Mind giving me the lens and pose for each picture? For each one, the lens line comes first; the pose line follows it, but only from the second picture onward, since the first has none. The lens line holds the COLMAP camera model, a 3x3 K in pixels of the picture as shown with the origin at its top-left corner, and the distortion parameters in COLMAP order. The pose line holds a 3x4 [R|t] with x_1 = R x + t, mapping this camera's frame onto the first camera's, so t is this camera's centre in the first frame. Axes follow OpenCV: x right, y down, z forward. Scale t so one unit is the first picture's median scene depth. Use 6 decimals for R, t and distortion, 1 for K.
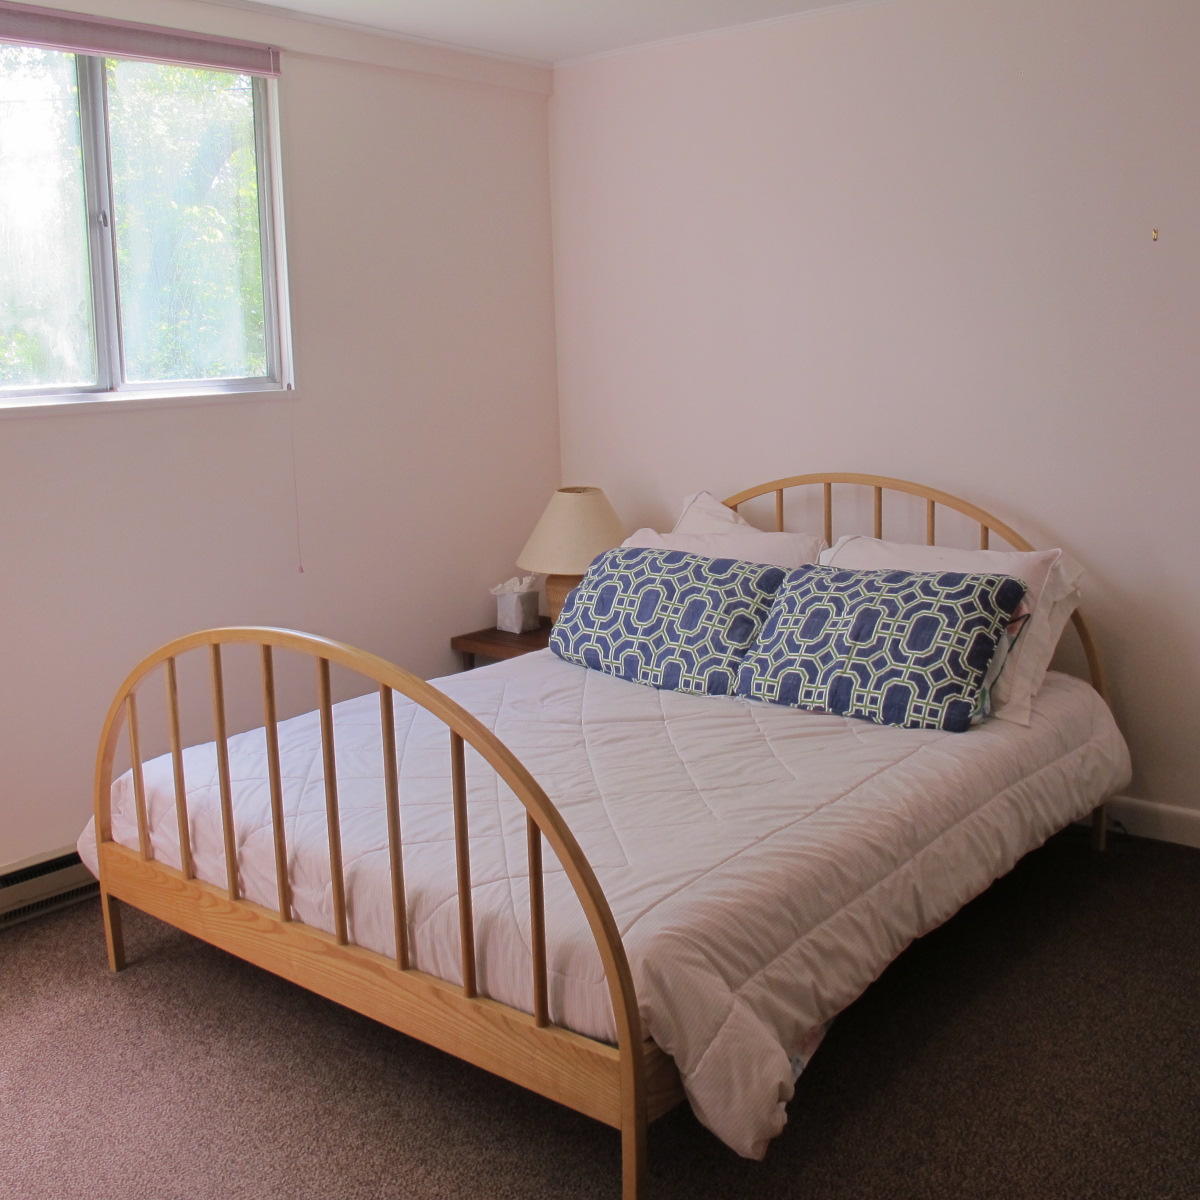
lens RADIAL K [[1401.4, 0, 600.0], [0, 1401.4, 600.0], [0, 0, 1]] dist [0.000619, 0.002173]
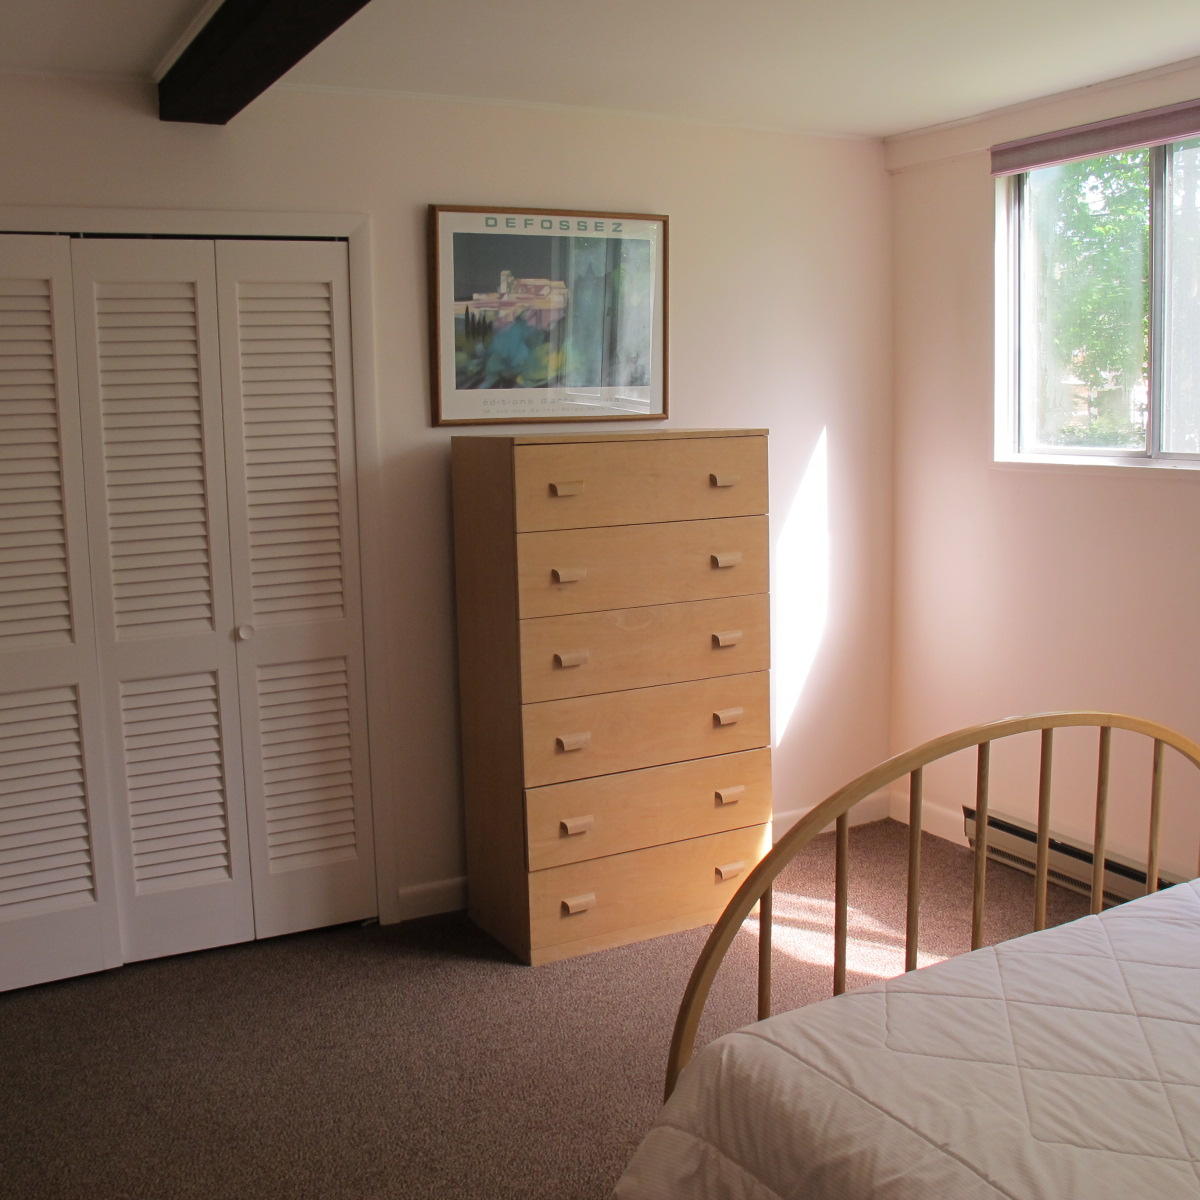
lens RADIAL K [[1401.4, 0, 600.0], [0, 1401.4, 600.0], [0, 0, 1]] dist [0.000619, 0.002173]
pose [[-0.395940, 0.153237, -0.905400, 0.841009], [-0.163248, 0.958526, 0.233618, -0.247198], [0.903649, 0.240303, -0.354503, 1.115081]]
